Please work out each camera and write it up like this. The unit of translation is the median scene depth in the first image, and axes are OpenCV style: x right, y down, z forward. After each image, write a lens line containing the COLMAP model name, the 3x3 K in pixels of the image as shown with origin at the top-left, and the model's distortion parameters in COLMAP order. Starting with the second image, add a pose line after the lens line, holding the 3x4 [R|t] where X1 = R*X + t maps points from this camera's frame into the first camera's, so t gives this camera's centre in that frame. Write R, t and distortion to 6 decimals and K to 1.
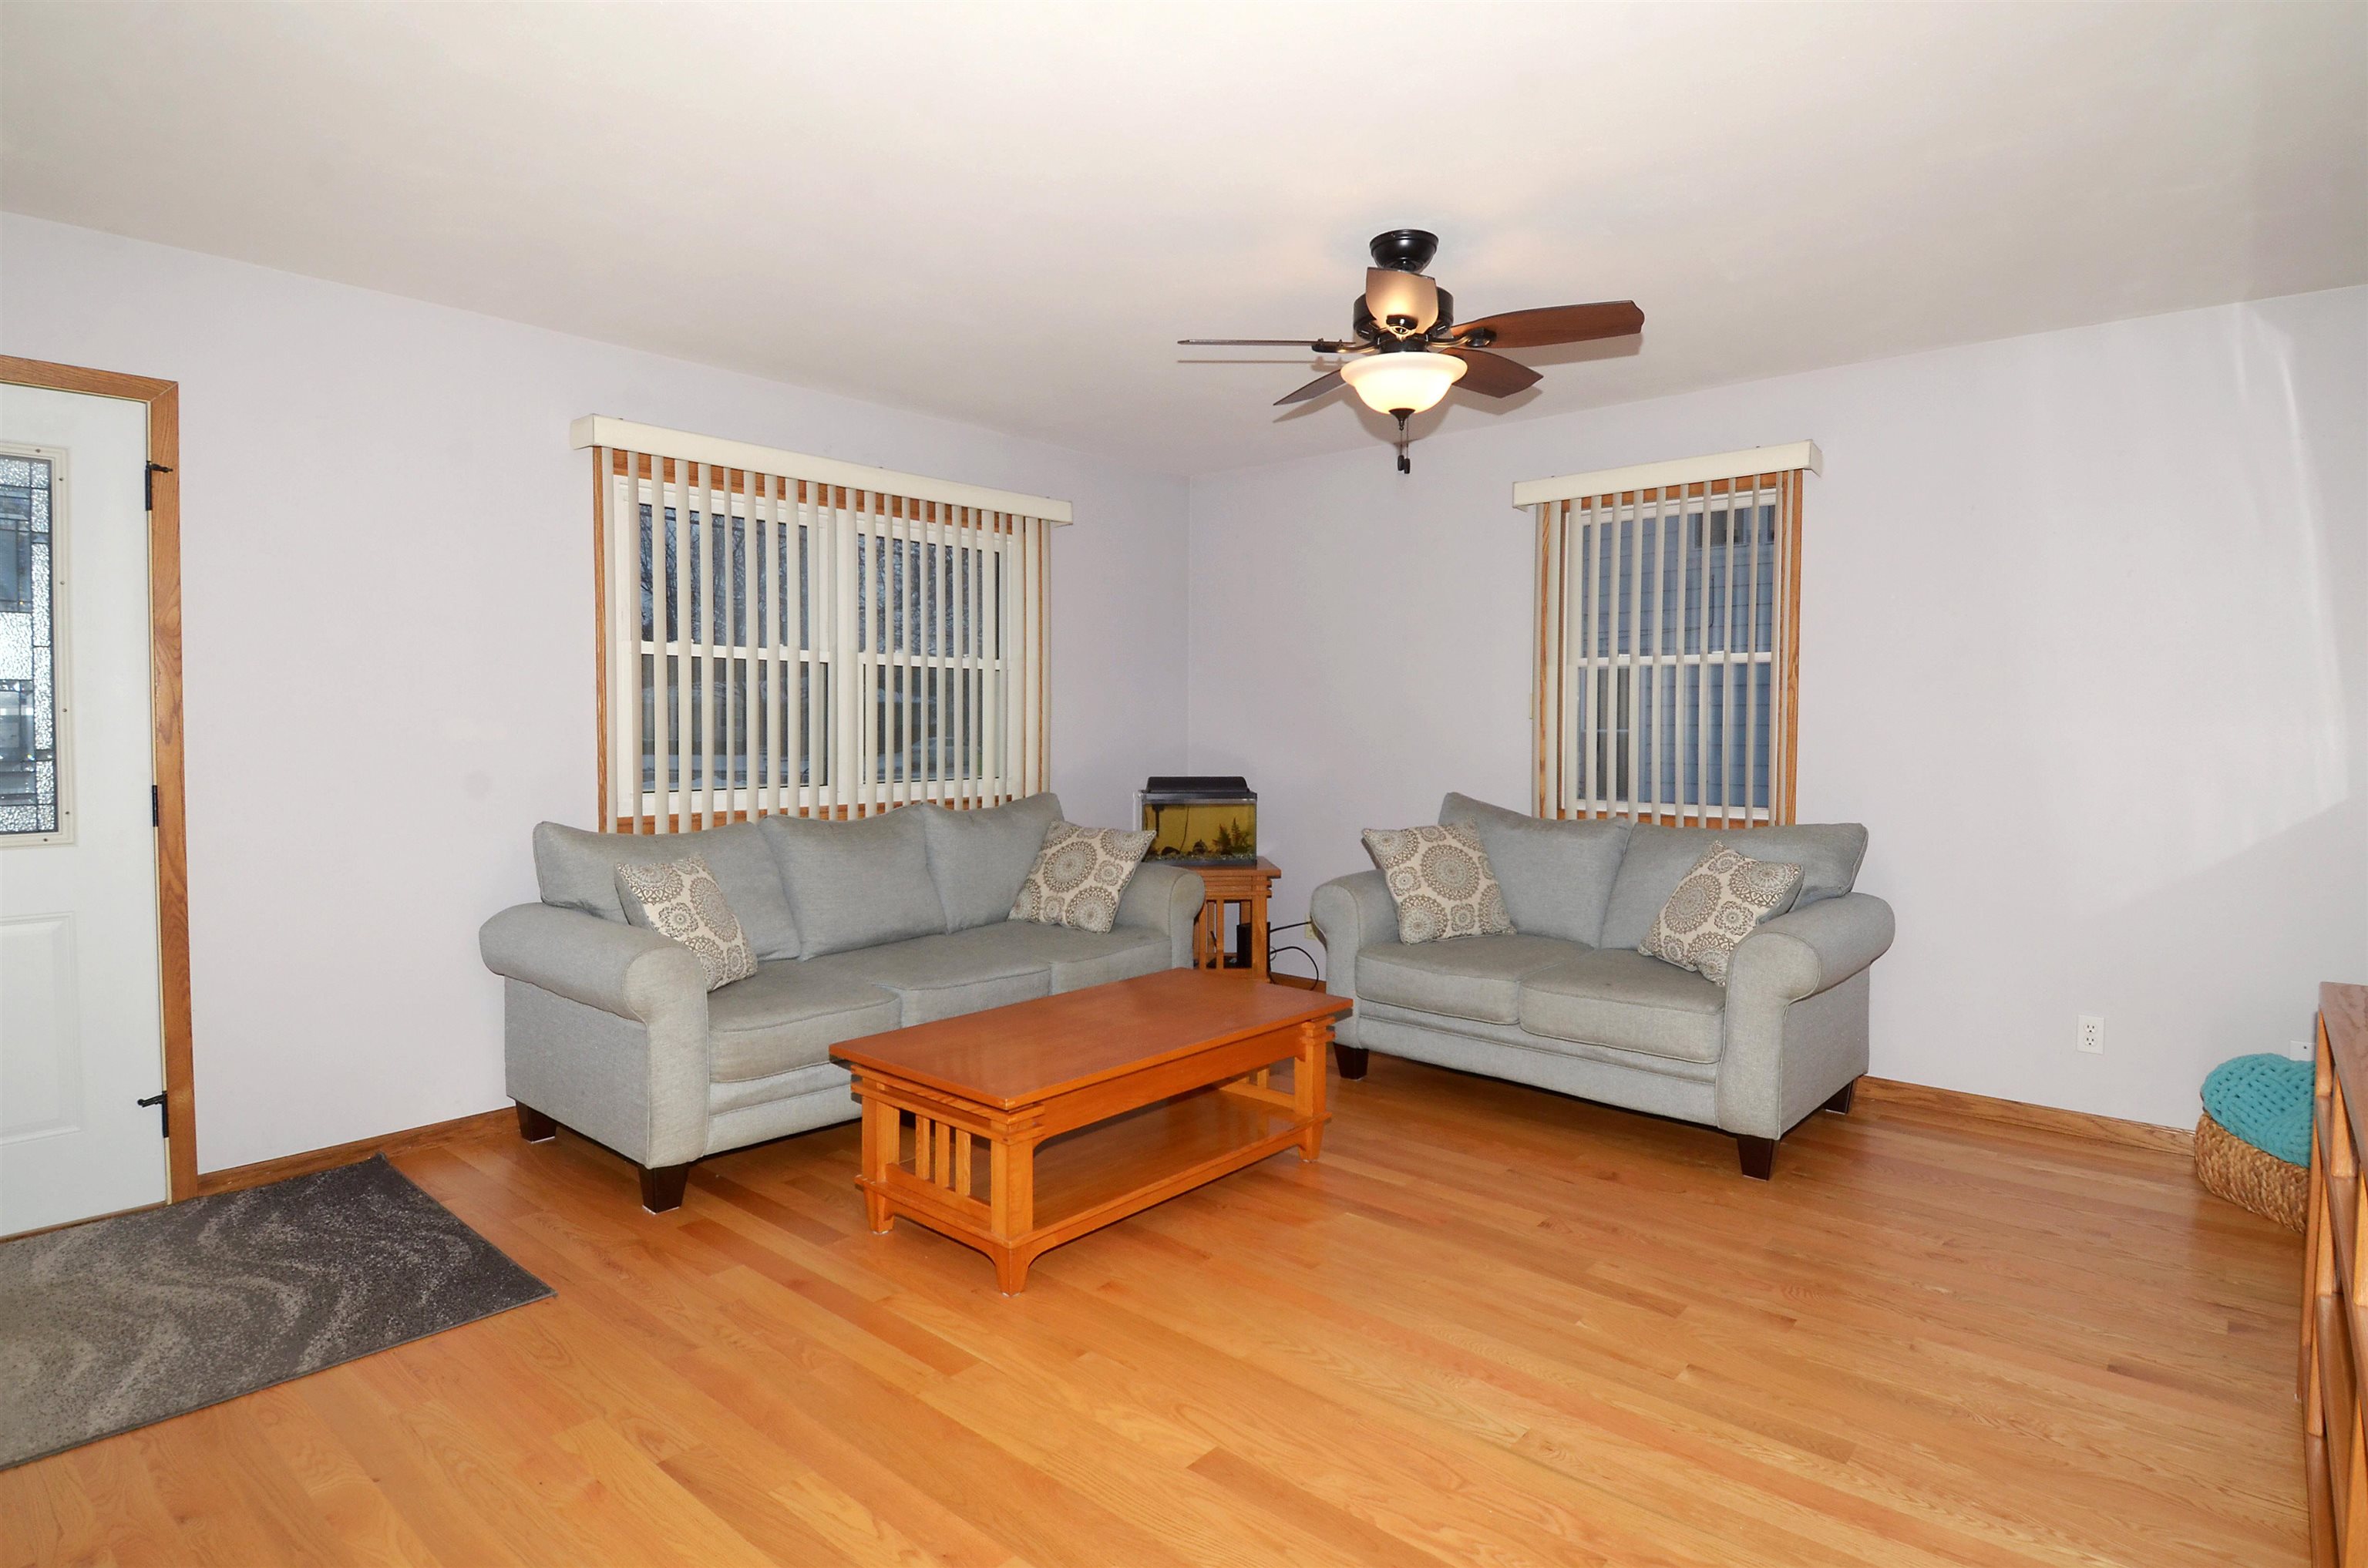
lens RADIAL K [[1228.5, 0, 1176.3], [0, 1228.5, 766.0], [0, 0, 1]] dist [0.000558, -0.008423]
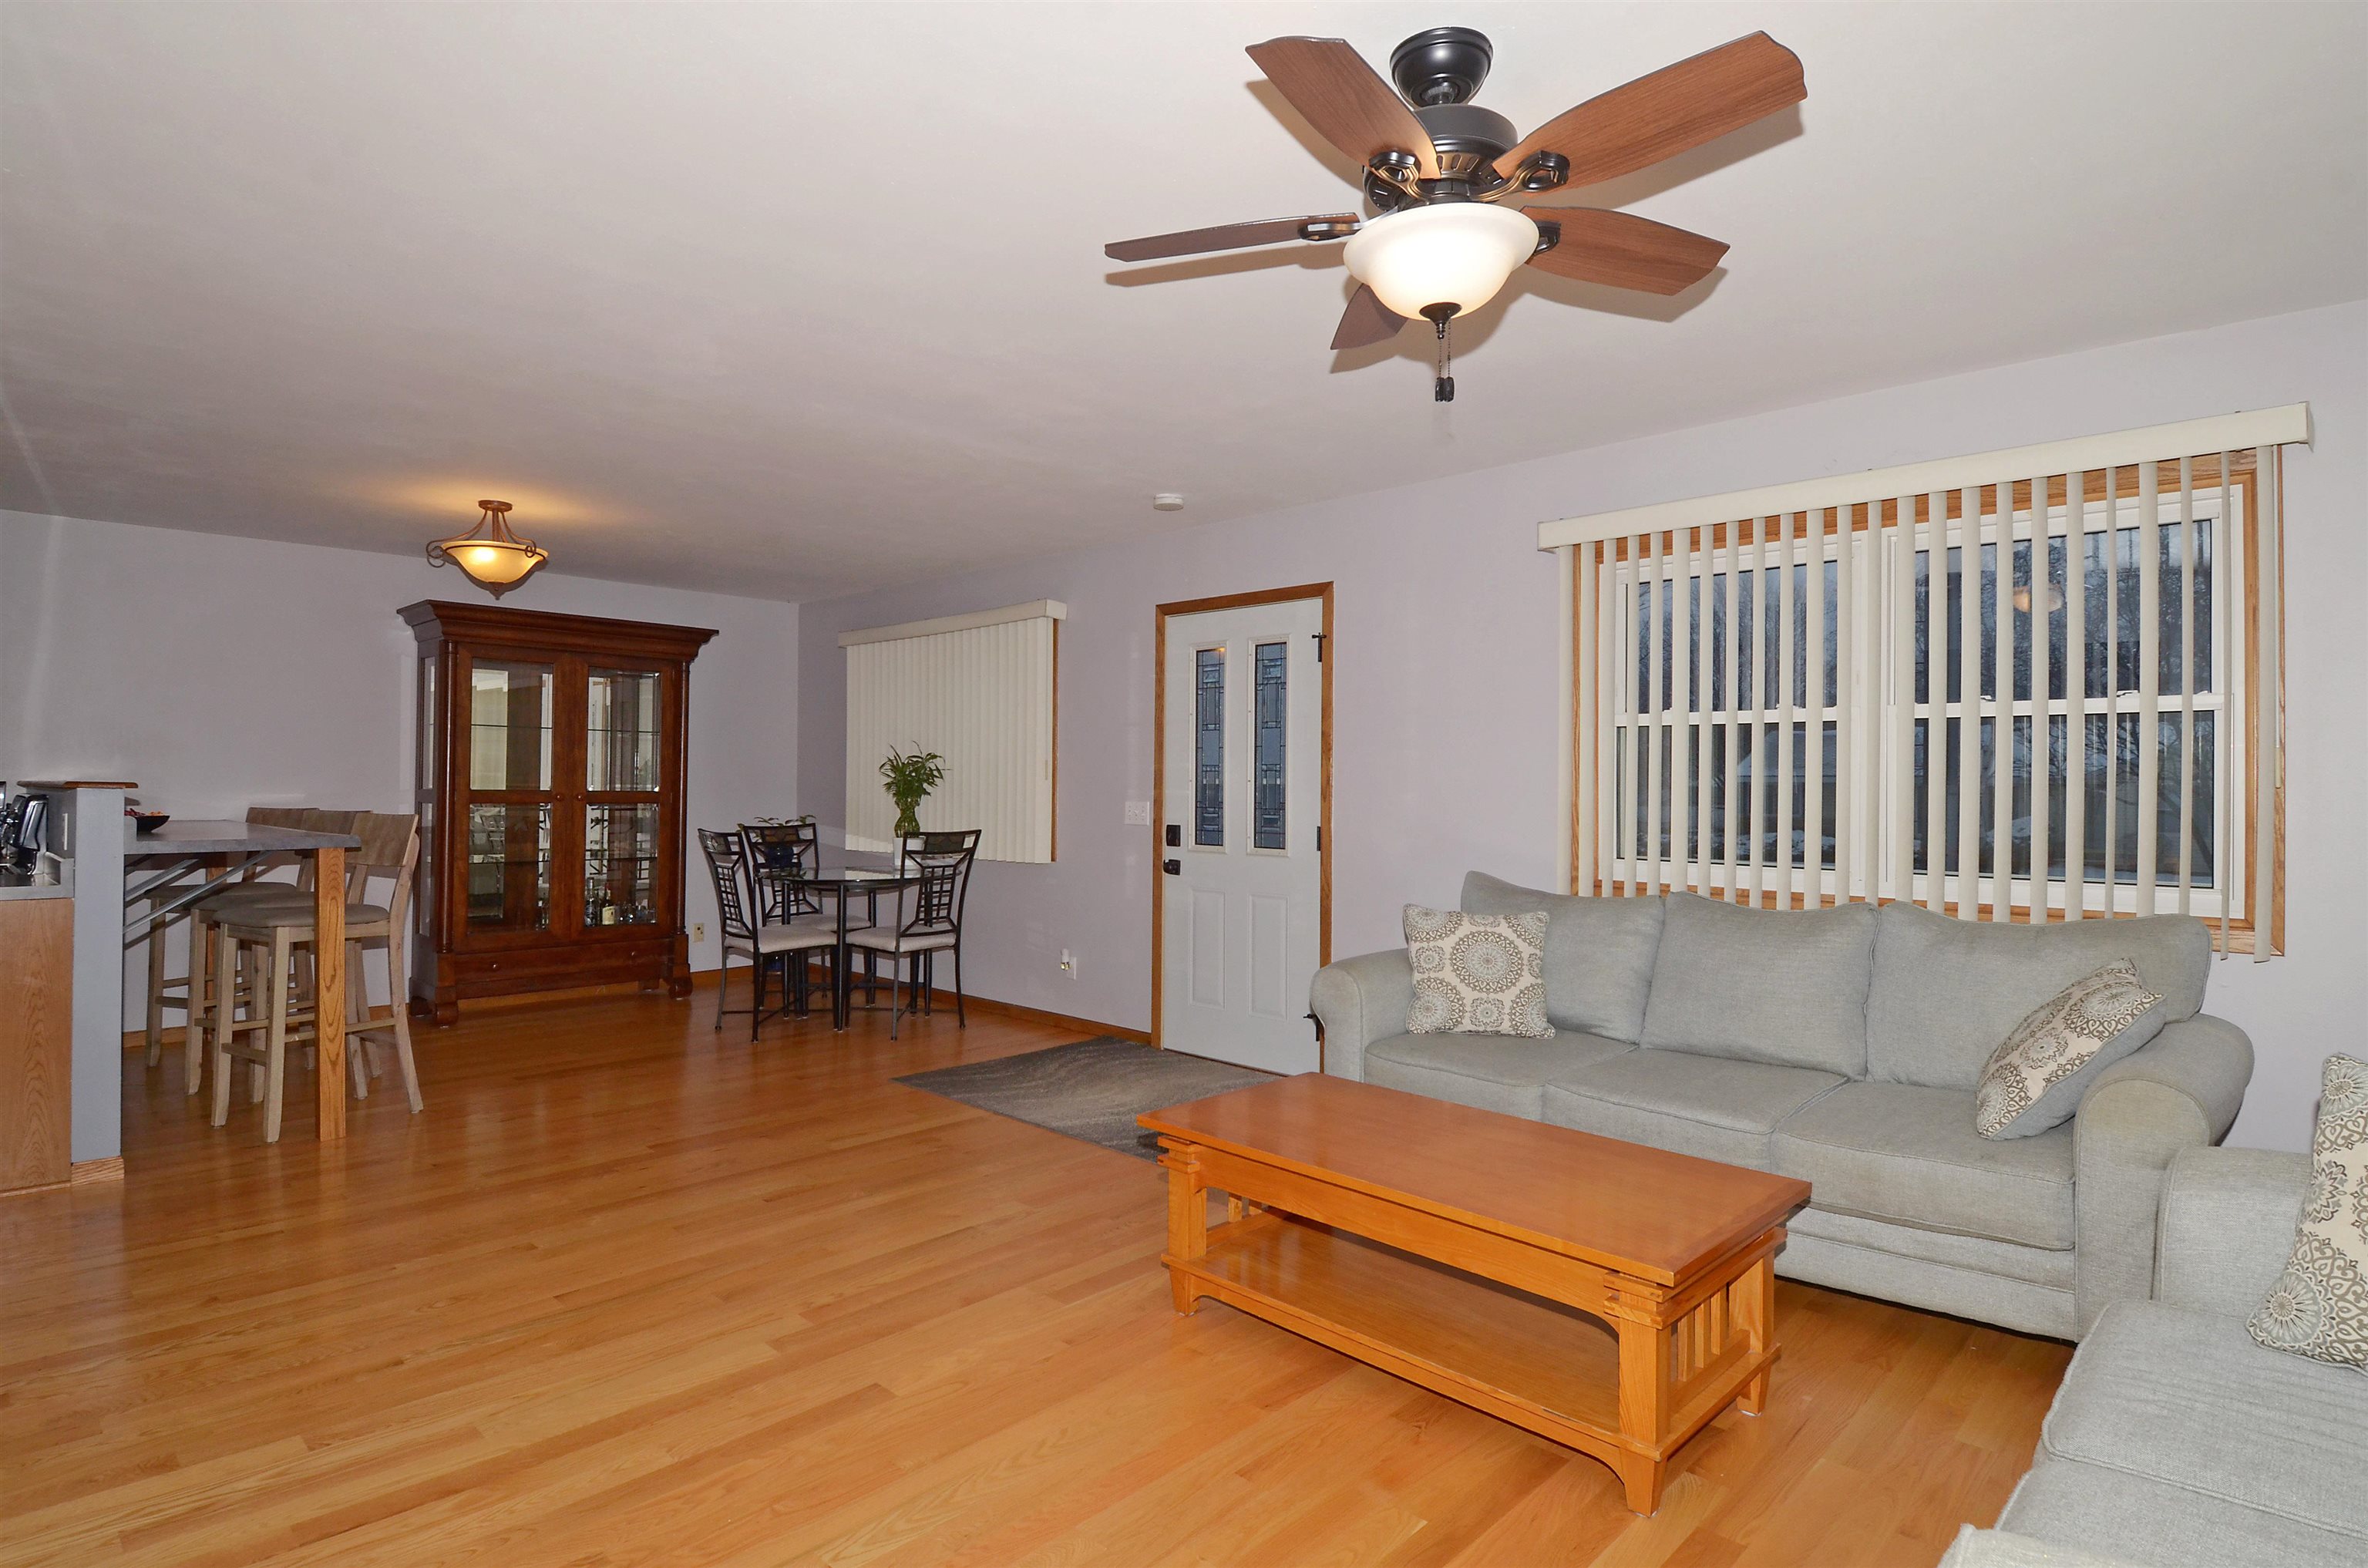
lens RADIAL K [[1228.5, 0, 1197.6], [0, 1228.5, 769.4], [0, 0, 1]] dist [0.000558, -0.008423]
pose [[-0.047321, -0.016203, -0.998748, 0.631136], [-0.045845, 0.998850, -0.014033, -0.022792], [0.997827, 0.045124, -0.048009, 0.688947]]
